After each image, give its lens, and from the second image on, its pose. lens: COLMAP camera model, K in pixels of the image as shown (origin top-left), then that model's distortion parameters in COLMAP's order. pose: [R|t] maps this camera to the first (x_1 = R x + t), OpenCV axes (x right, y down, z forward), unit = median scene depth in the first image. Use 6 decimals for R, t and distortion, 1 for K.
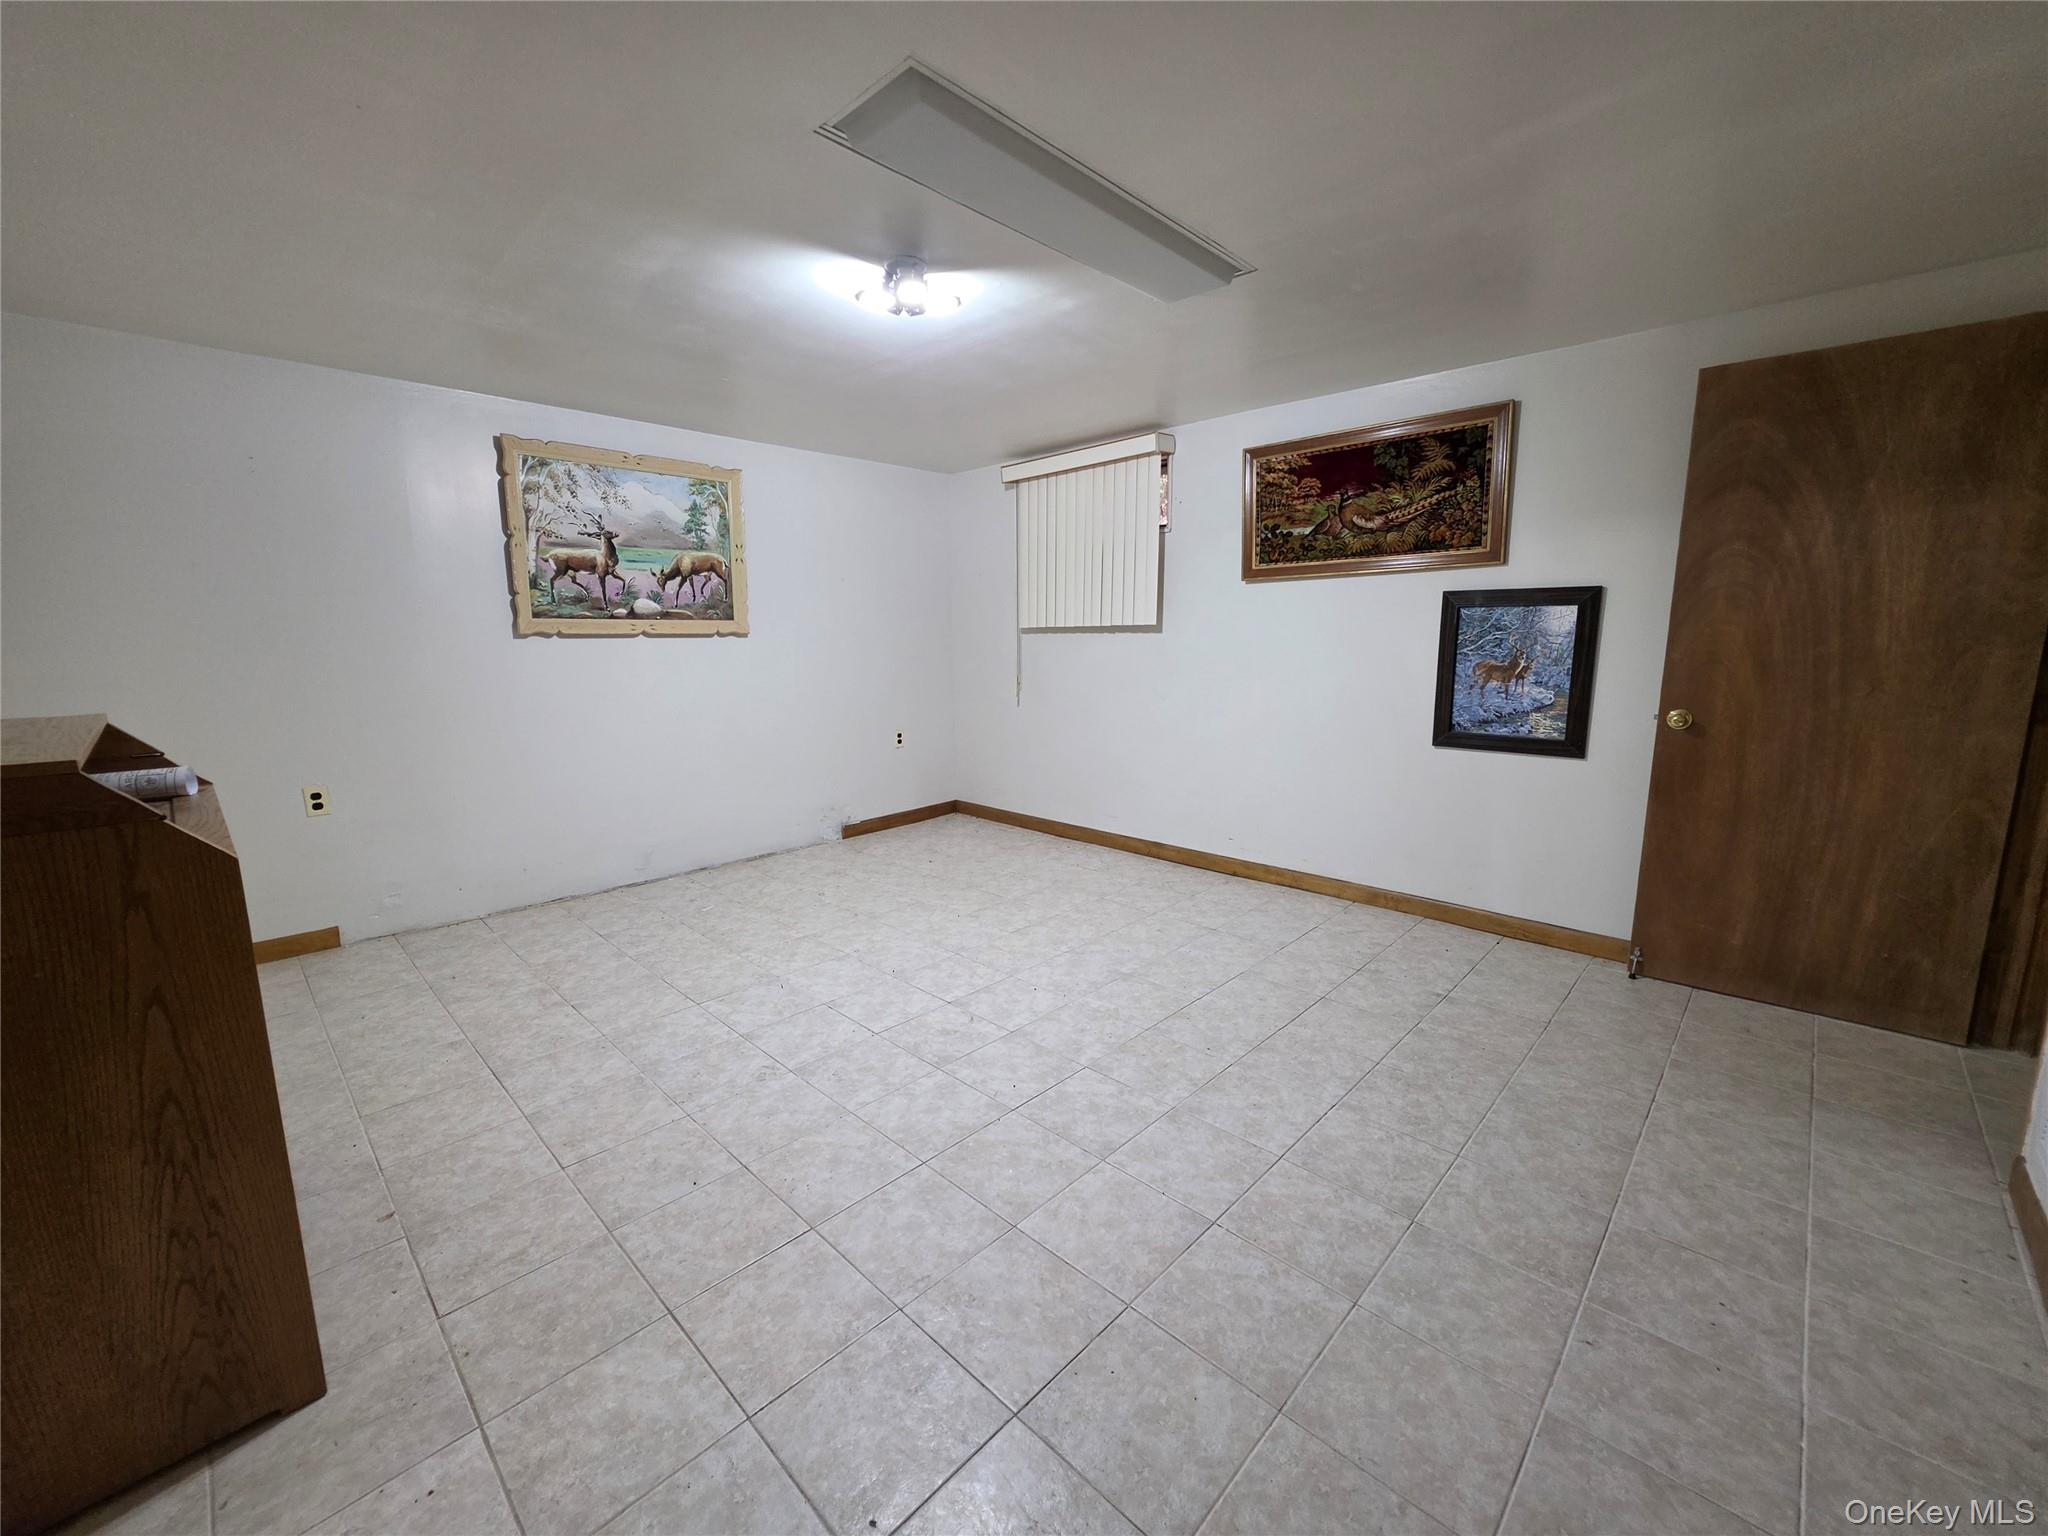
lens RADIAL K [[821.7, 0, 1018.4], [0, 821.7, 764.1], [0, 0, 1]] dist [-0.003235, 0.000800]
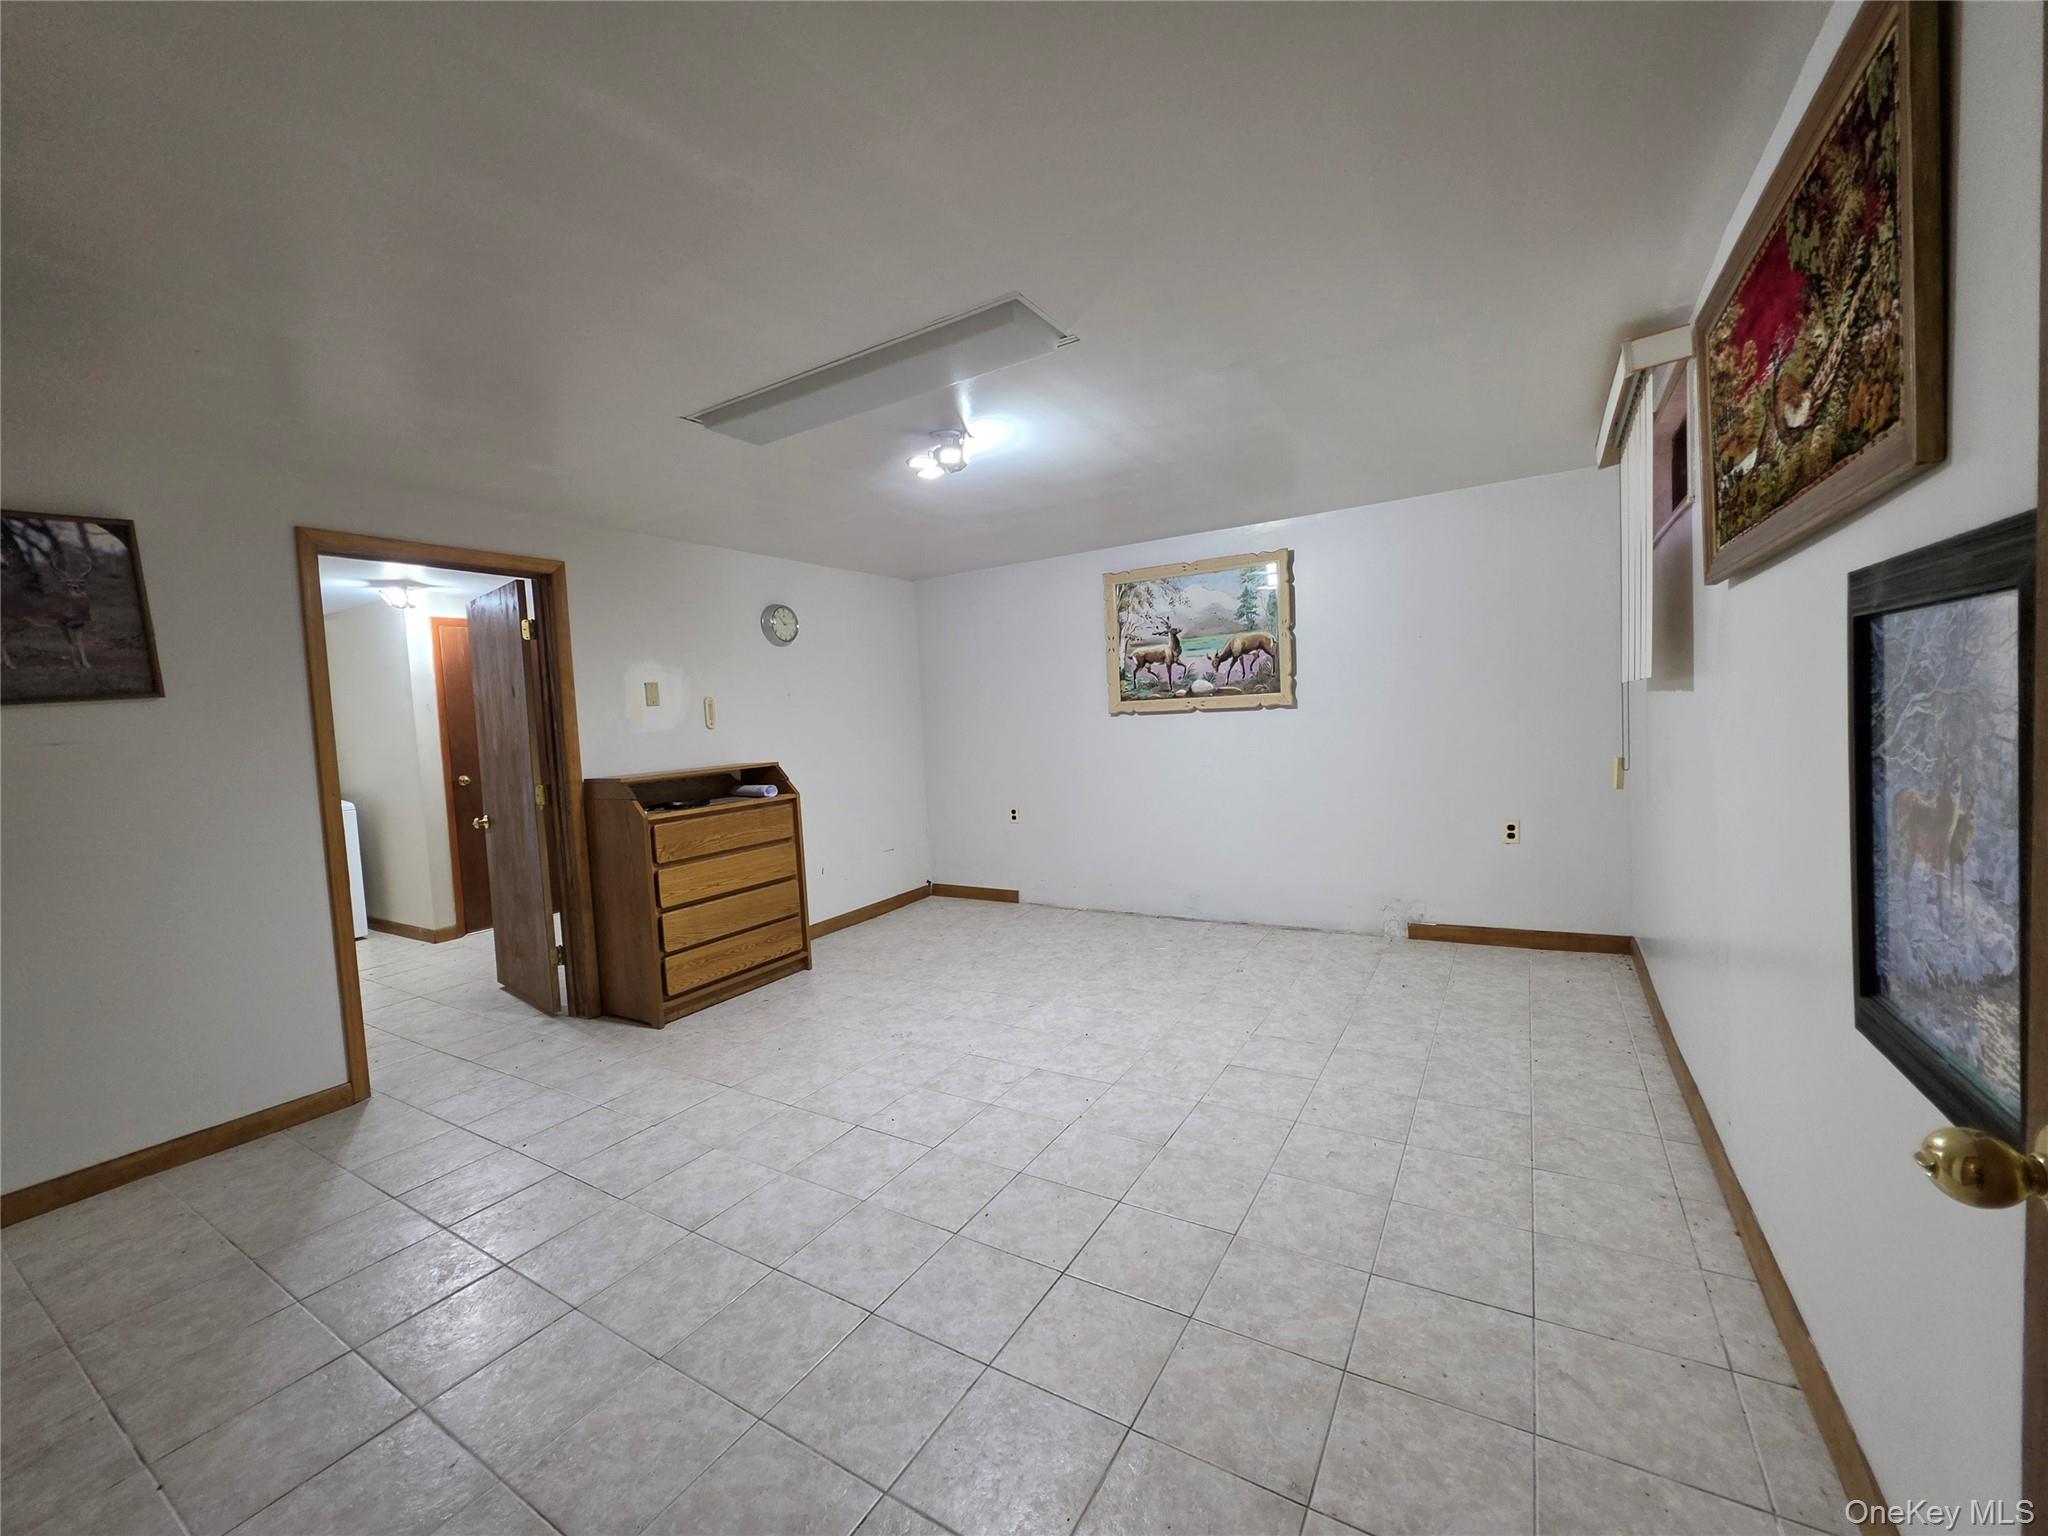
lens RADIAL K [[821.7, 0, 1018.4], [0, 821.7, 764.1], [0, 0, 1]] dist [-0.003235, 0.000800]
pose [[0.213390, 0.051844, -0.975590, 0.703062], [-0.104949, 0.994029, 0.029869, -0.096503], [0.971314, 0.096013, 0.217557, 0.544583]]
